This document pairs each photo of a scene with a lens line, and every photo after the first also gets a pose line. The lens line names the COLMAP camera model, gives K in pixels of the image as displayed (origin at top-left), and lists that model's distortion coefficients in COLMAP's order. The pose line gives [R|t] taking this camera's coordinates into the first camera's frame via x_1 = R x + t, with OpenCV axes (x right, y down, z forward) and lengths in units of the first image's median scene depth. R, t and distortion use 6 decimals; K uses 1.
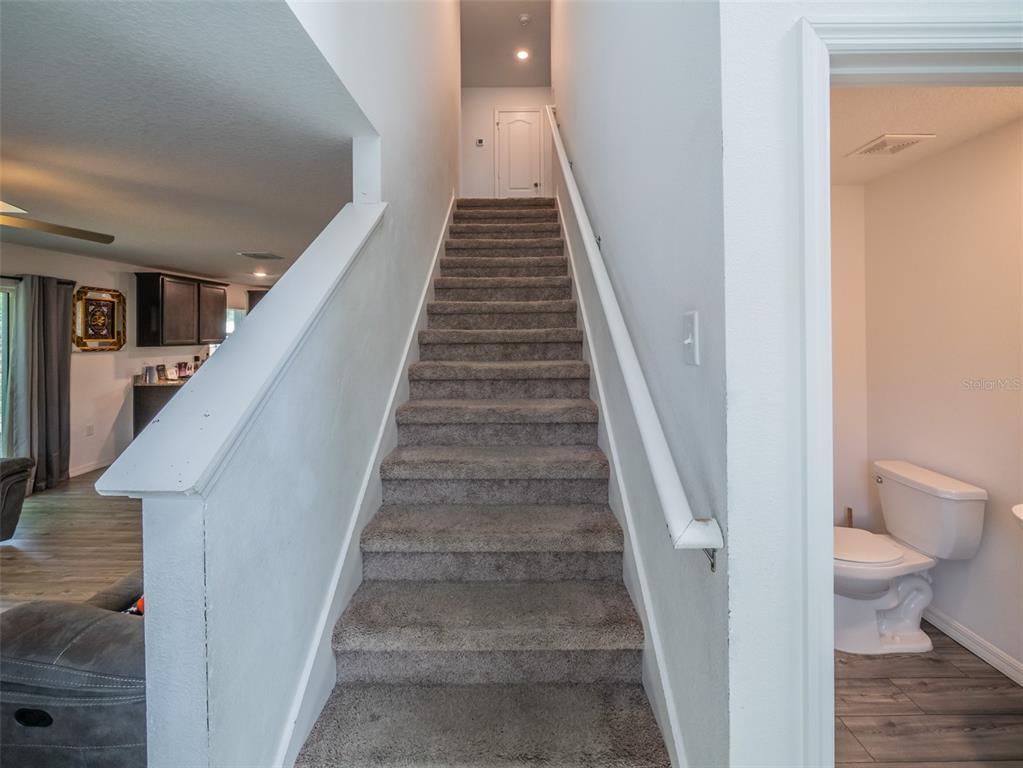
lens RADIAL K [[439.7, 0, 514.1], [0, 439.7, 325.2], [0, 0, 1]] dist [-0.000857, -0.000320]
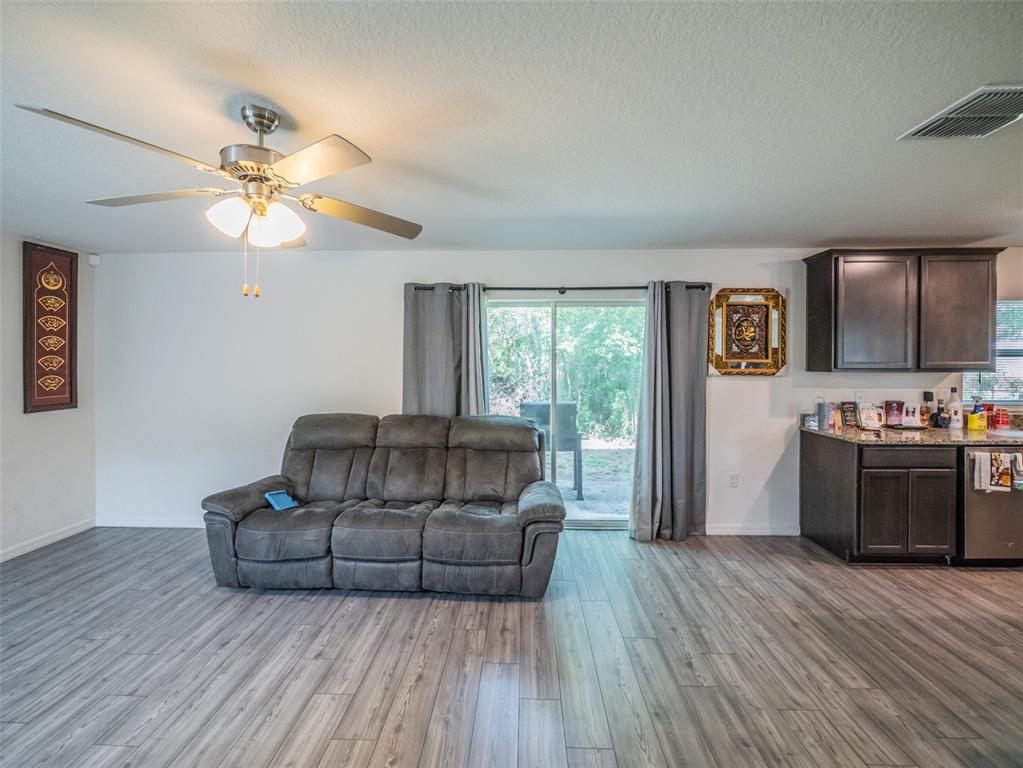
lens RADIAL K [[433.1, 0, 512.1], [0, 433.1, 367.4], [0, 0, 1]] dist [-0.002941, -0.000305]
pose [[-0.011001, 0.020482, -0.999730, -0.218427], [0.018965, 0.999615, 0.020271, 0.023405], [0.999760, -0.018737, -0.011385, 0.605790]]
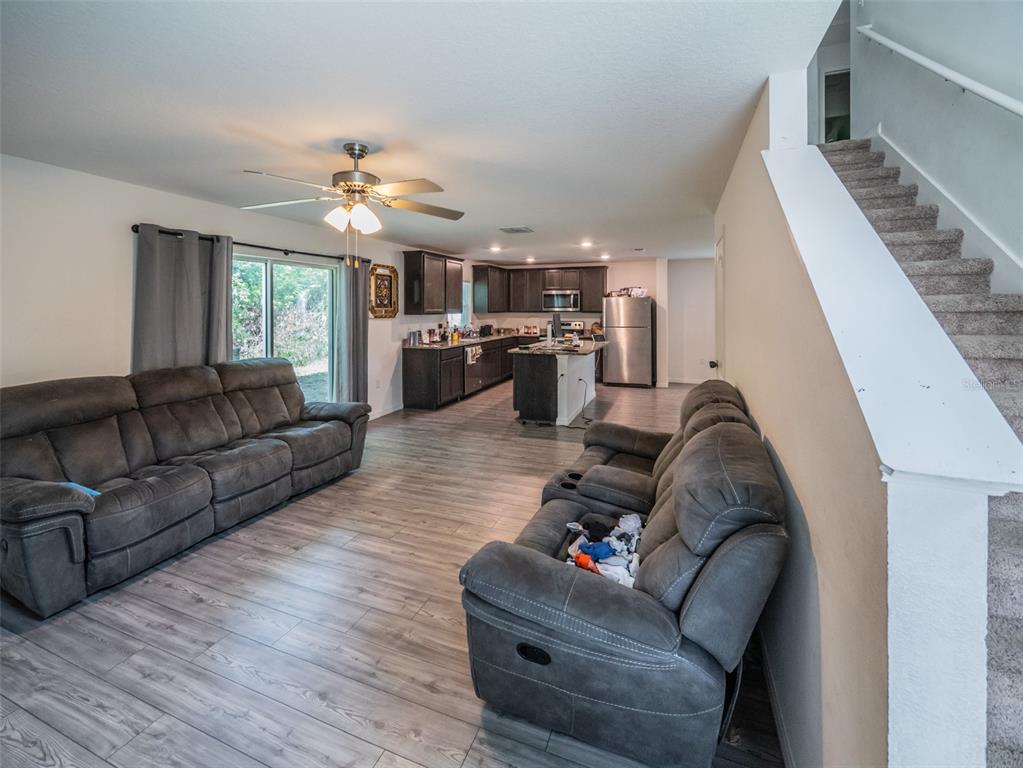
lens RADIAL K [[439.2, 0, 507.7], [0, 439.2, 304.4], [0, 0, 1]] dist [-0.000175, 0.000077]
pose [[0.939030, 0.004123, -0.343810, -0.211541], [-0.000130, 0.999932, 0.011637, 0.008250], [0.343834, -0.010883, 0.938967, -0.004643]]
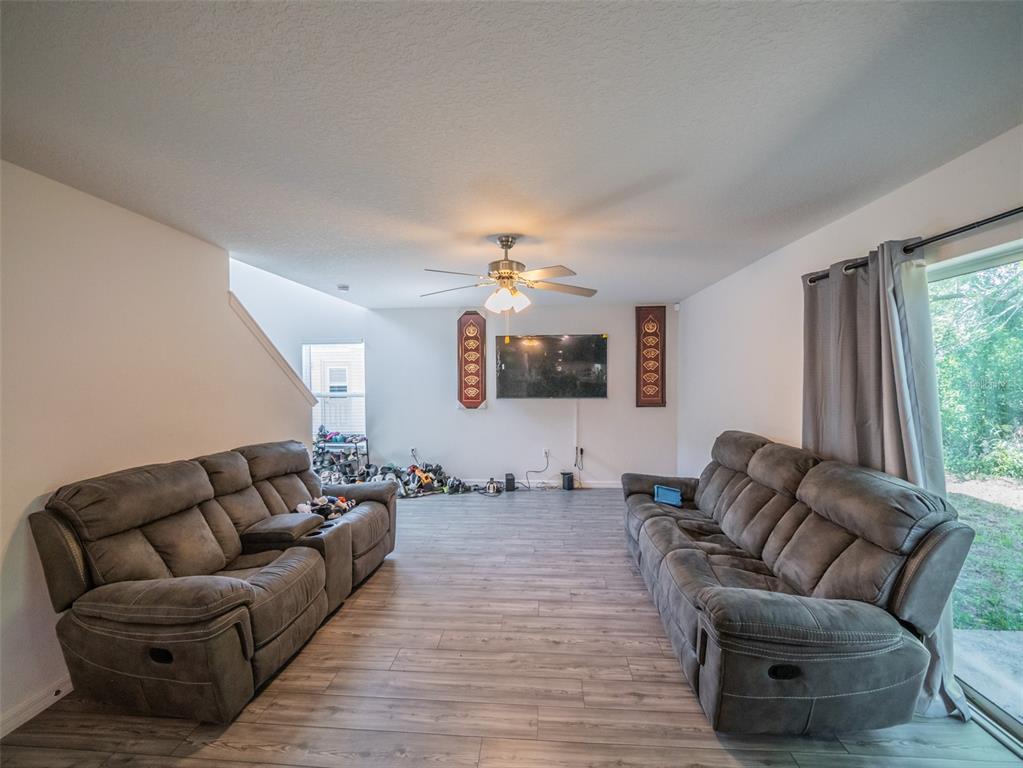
lens RADIAL K [[423.6, 0, 495.2], [0, 423.6, 385.6], [0, 0, 1]] dist [0.000694, 0.000021]
pose [[-0.996665, 0.012717, 0.080605, -0.579166], [0.013137, 0.999903, 0.004684, 0.026332], [-0.080538, 0.005727, -0.996735, 0.981131]]
